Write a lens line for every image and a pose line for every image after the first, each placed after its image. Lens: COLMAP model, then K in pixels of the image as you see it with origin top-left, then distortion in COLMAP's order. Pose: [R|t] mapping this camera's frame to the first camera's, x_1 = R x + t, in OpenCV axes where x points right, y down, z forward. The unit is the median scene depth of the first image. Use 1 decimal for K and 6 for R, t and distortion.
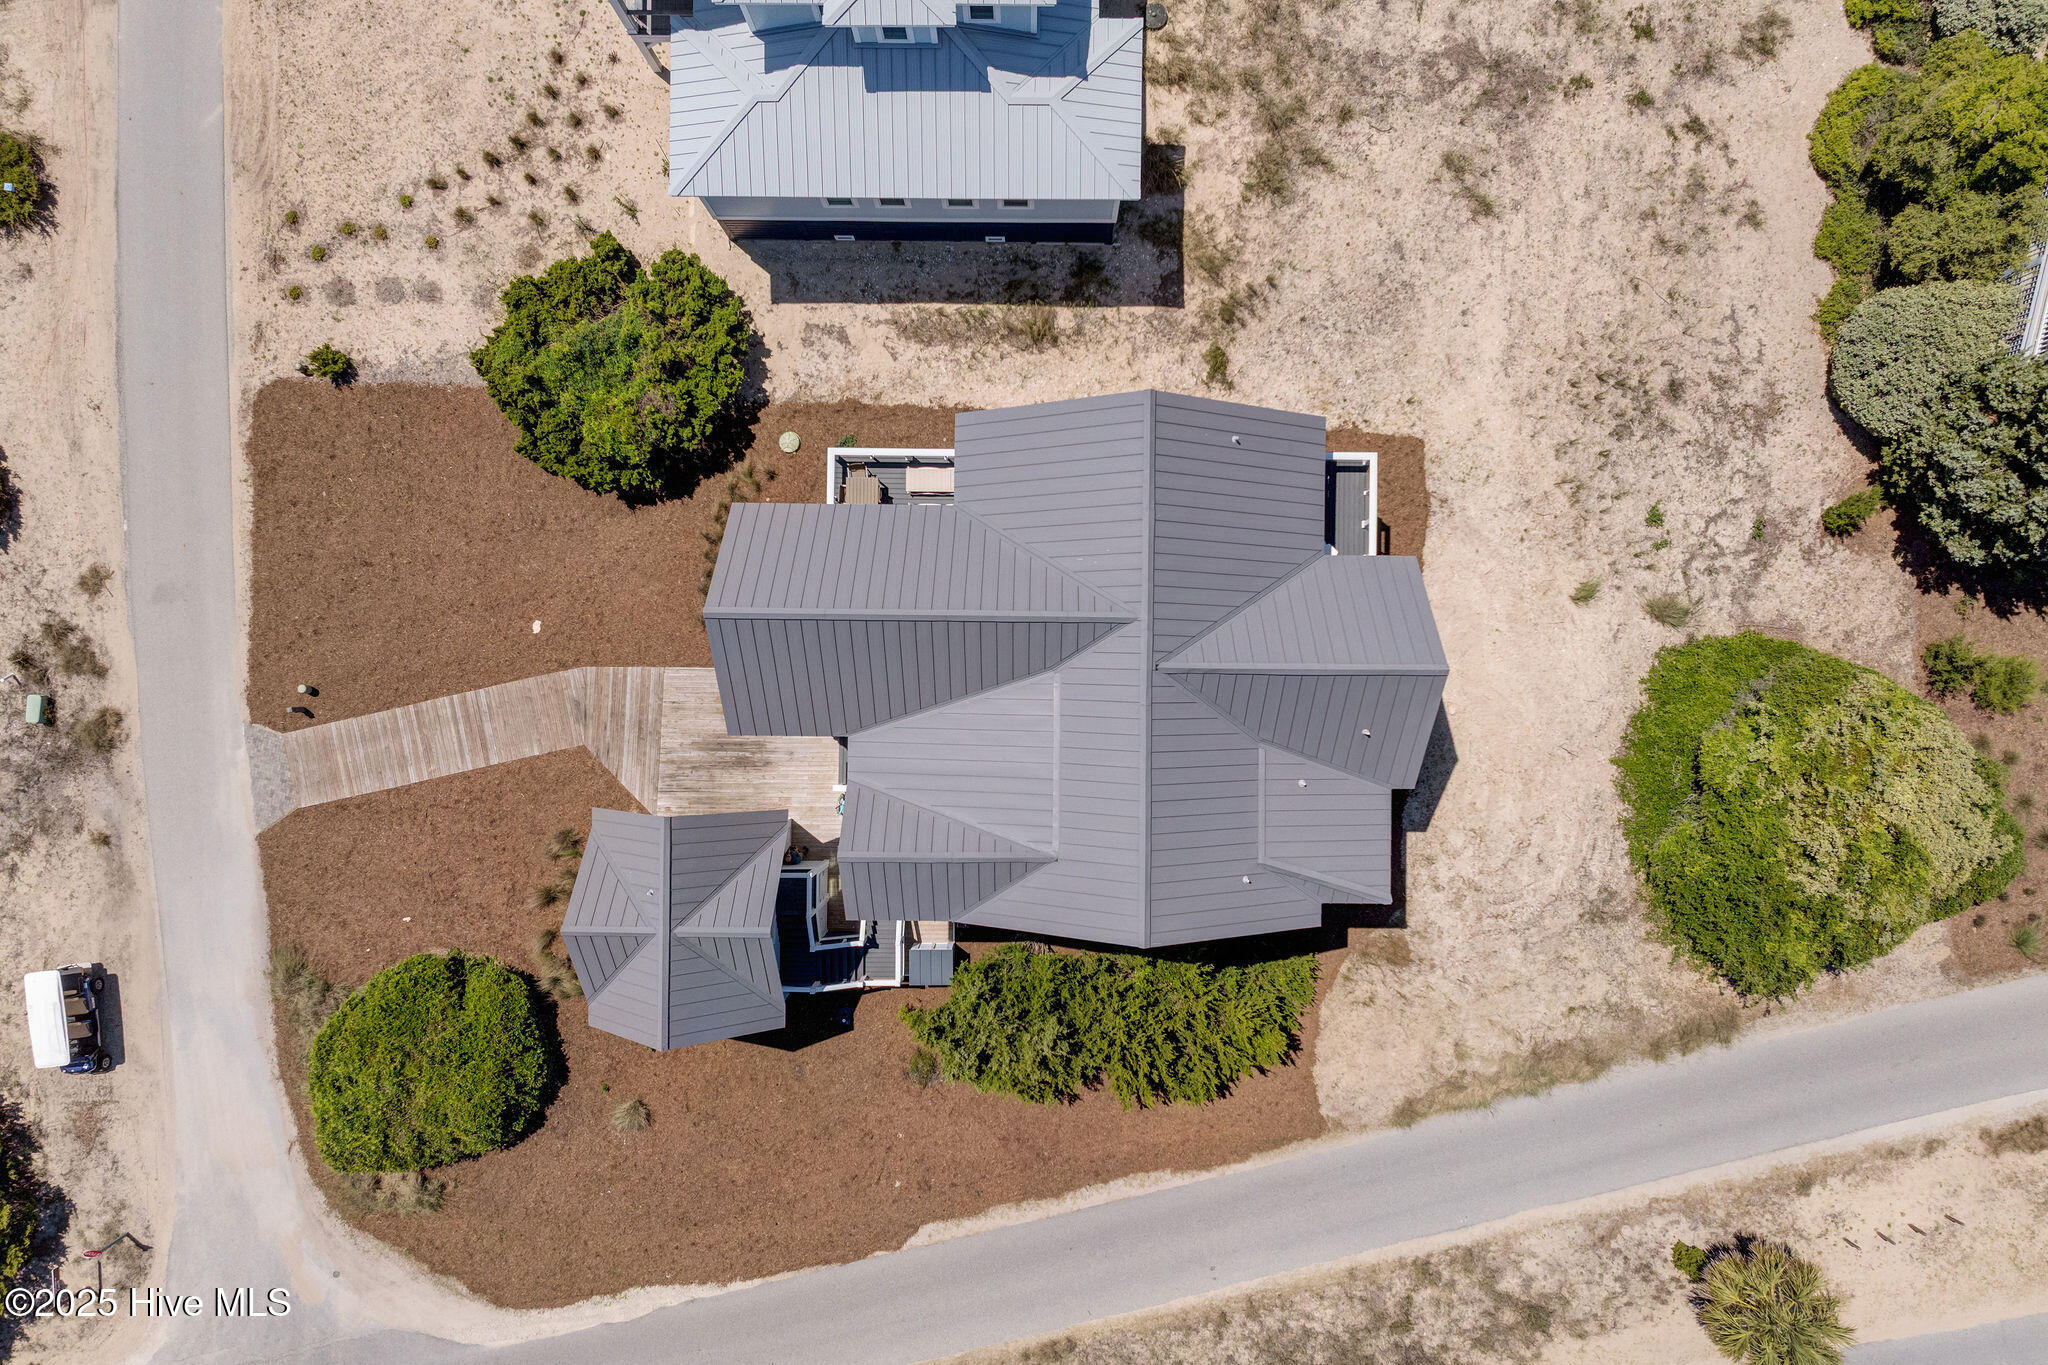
lens RADIAL K [[1440.2, 0, 1026.5], [0, 1440.2, 685.0], [0, 0, 1]] dist [0.002872, -0.006485]
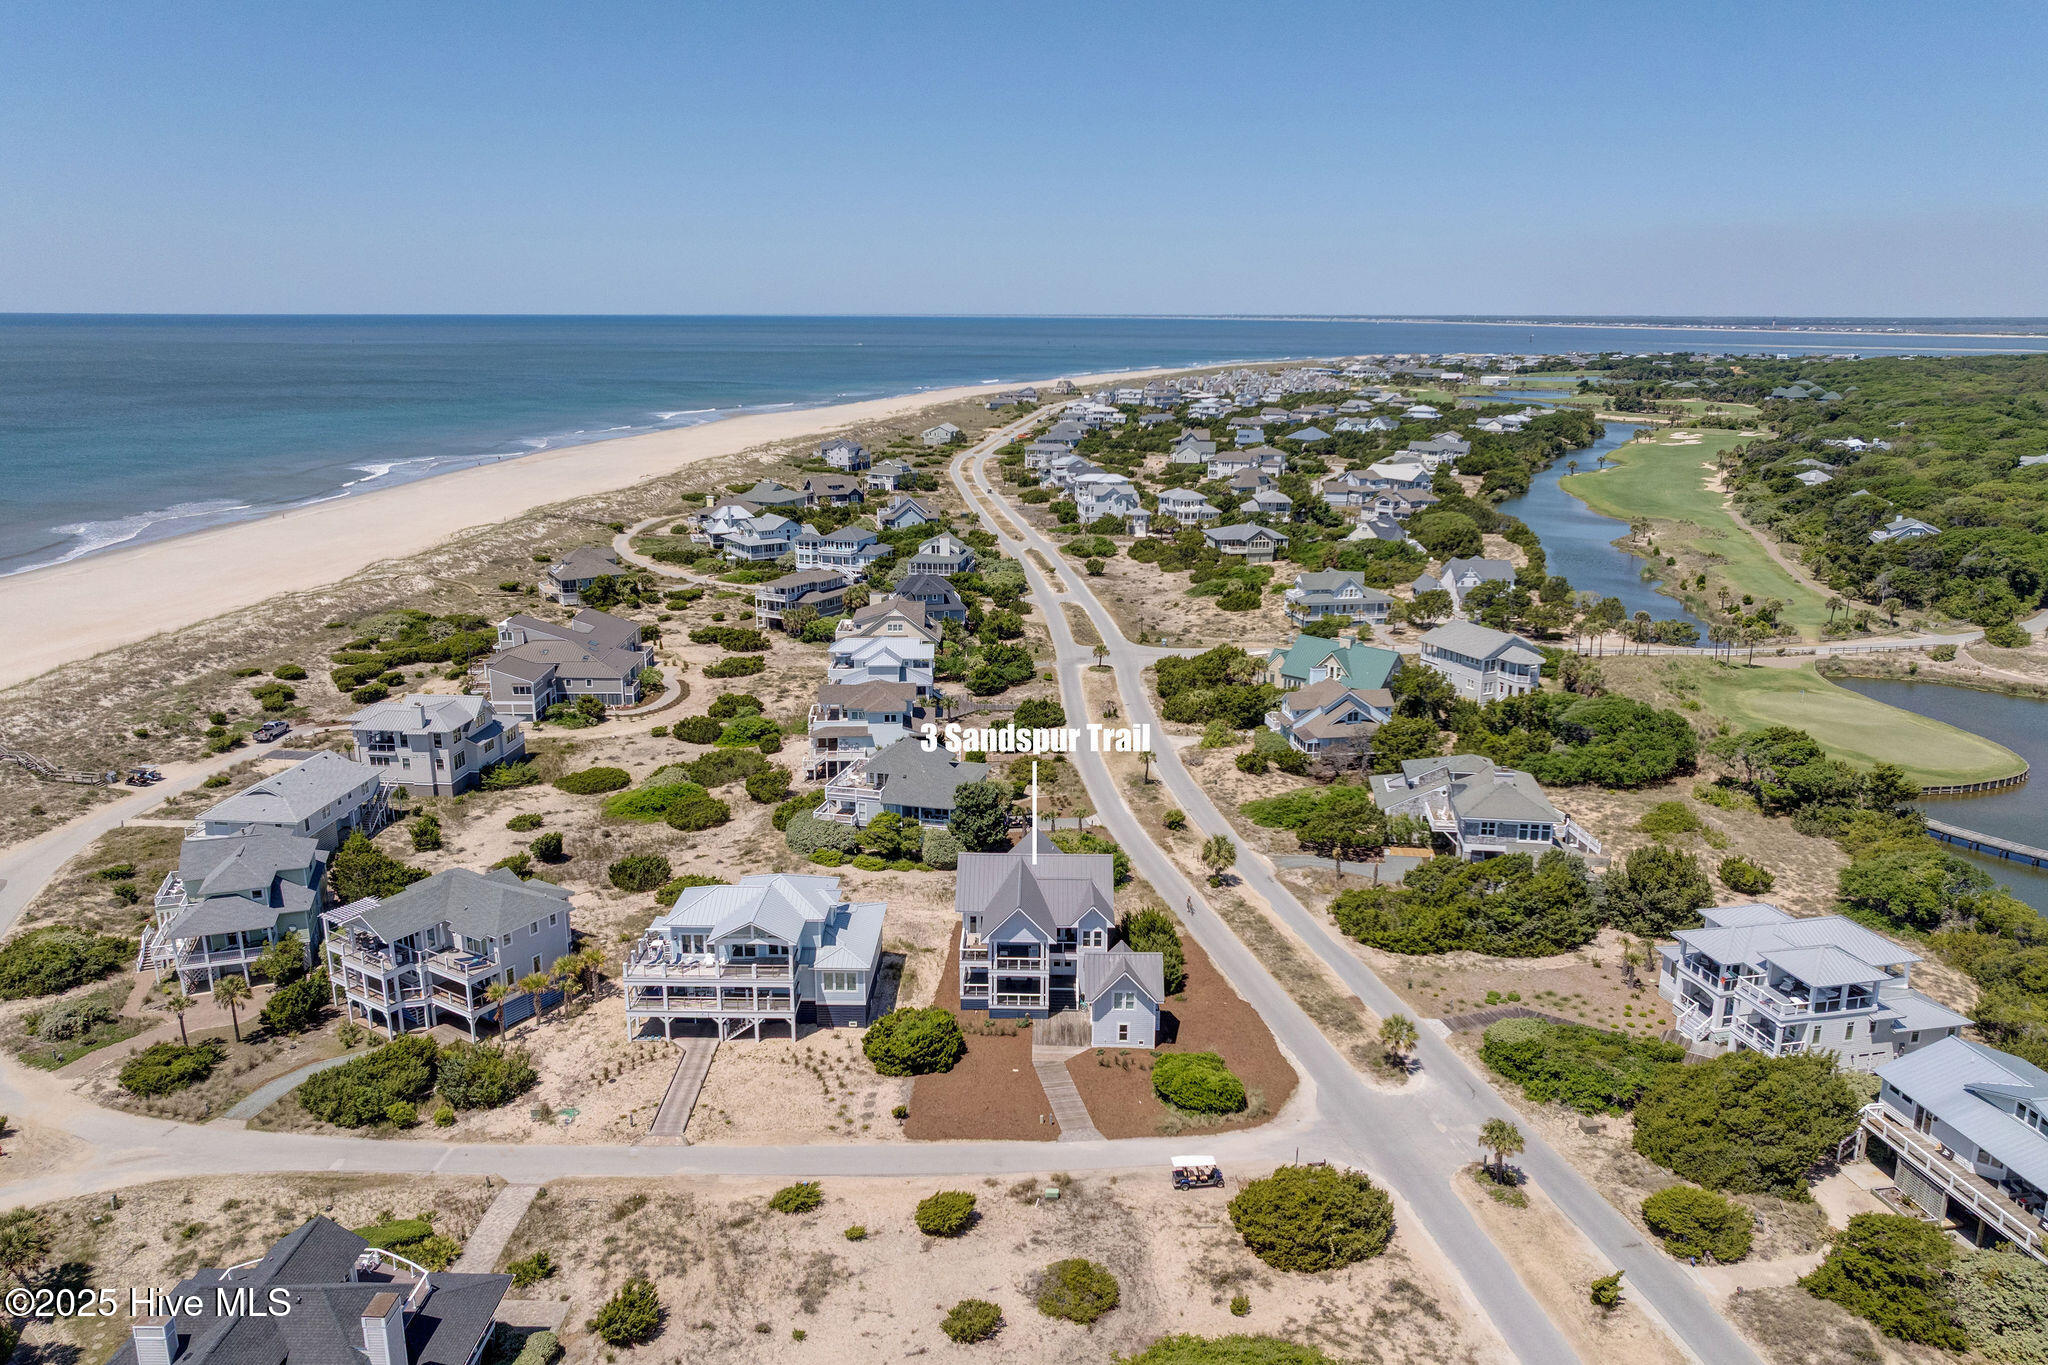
lens RADIAL K [[1423.5, 0, 1024.0], [0, 1423.5, 682.5], [0, 0, 1]] dist [0.028723, -0.059216]
pose [[0.006553, -0.244880, 0.969531, -2.505889], [0.999856, 0.016805, -0.002513, -0.031430], [-0.015678, 0.969408, 0.244955, -0.221378]]
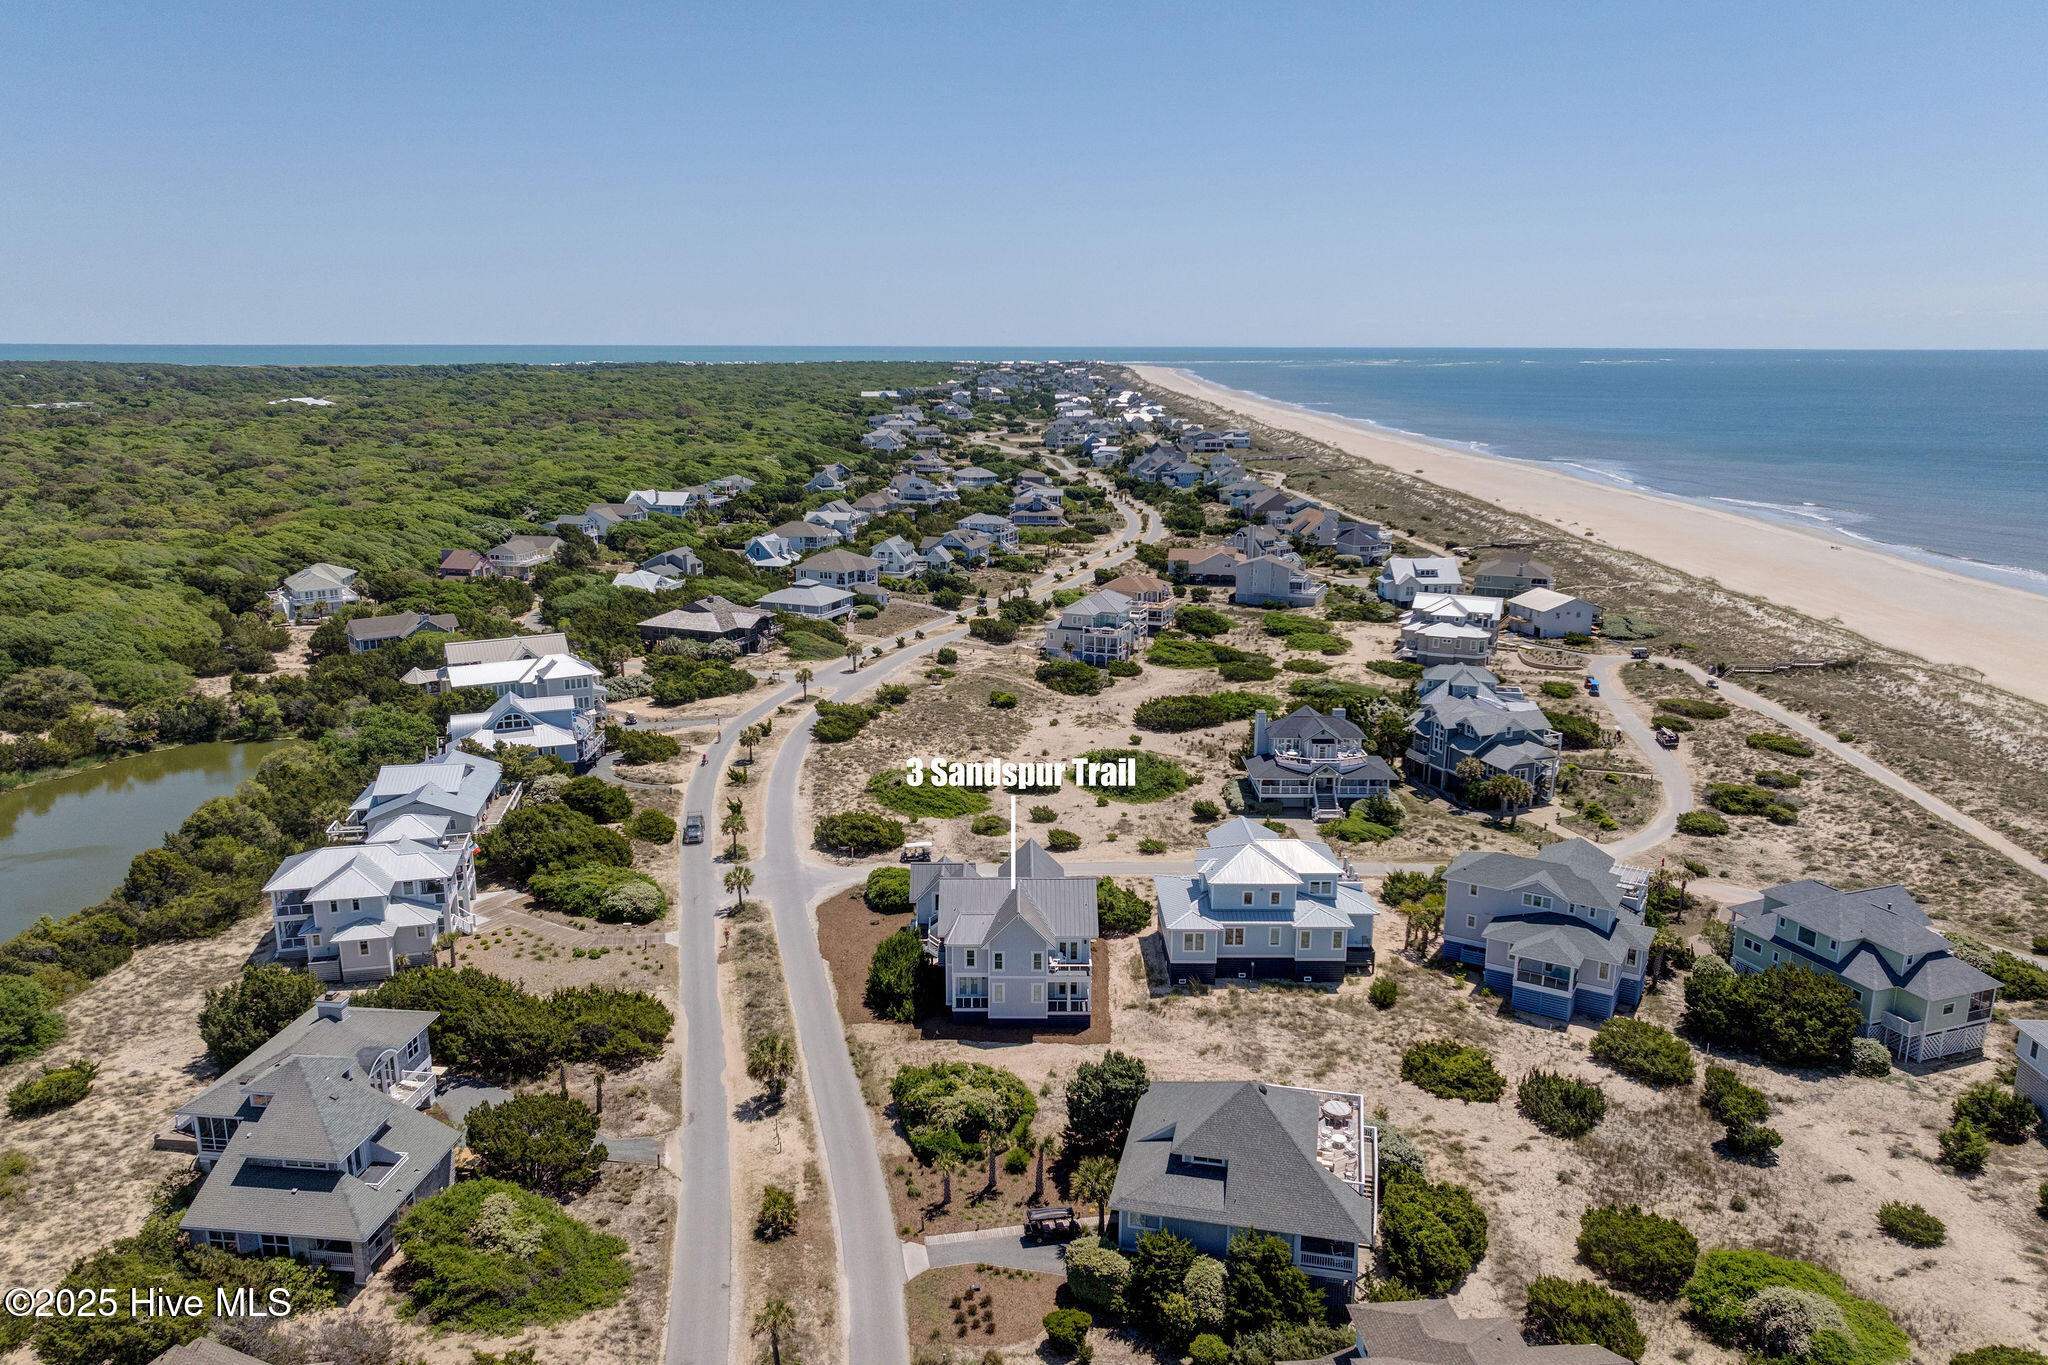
lens RADIAL K [[1423.5, 0, 1024.0], [0, 1423.5, 682.5], [0, 0, 1]] dist [0.028723, -0.059216]
pose [[0.014943, 0.238001, -0.971150, 2.607953], [-0.999849, 0.012194, -0.012396, 0.006643], [0.008892, 0.971188, 0.238147, -0.238645]]
